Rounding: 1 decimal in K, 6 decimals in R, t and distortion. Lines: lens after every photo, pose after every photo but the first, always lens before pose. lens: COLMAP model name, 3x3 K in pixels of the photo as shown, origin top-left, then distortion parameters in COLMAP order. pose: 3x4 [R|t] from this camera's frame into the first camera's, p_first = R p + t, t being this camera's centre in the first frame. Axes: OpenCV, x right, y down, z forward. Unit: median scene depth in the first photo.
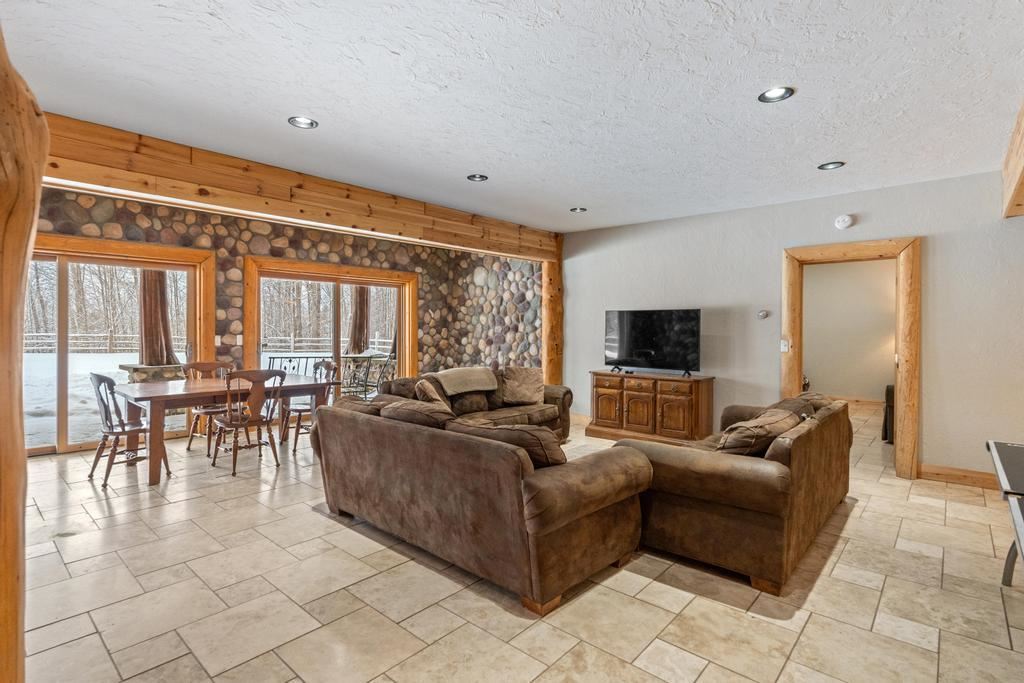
lens RADIAL K [[492.4, 0, 513.9], [0, 492.4, 336.4], [0, 0, 1]] dist [-0.003510, 0.000560]
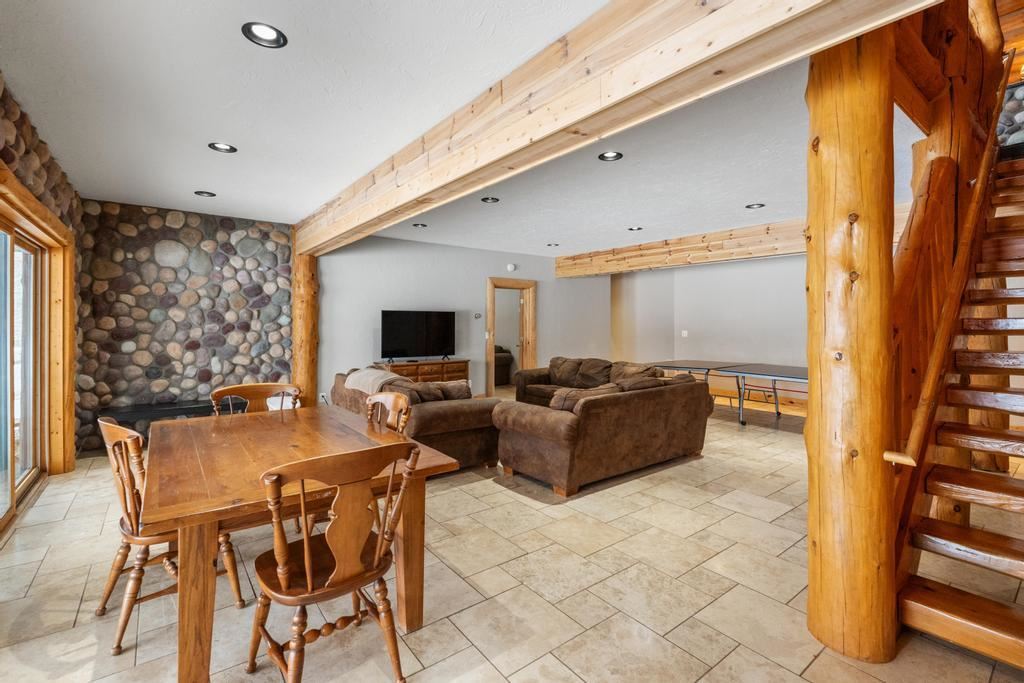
lens RADIAL K [[454.4, 0, 498.5], [0, 454.4, 315.0], [0, 0, 1]] dist [-0.003719, 0.000541]
pose [[0.218453, 0.007599, 0.975818, -0.639120], [0.015206, 0.999822, -0.011190, -0.020363], [-0.975729, 0.017283, 0.218299, 0.418167]]
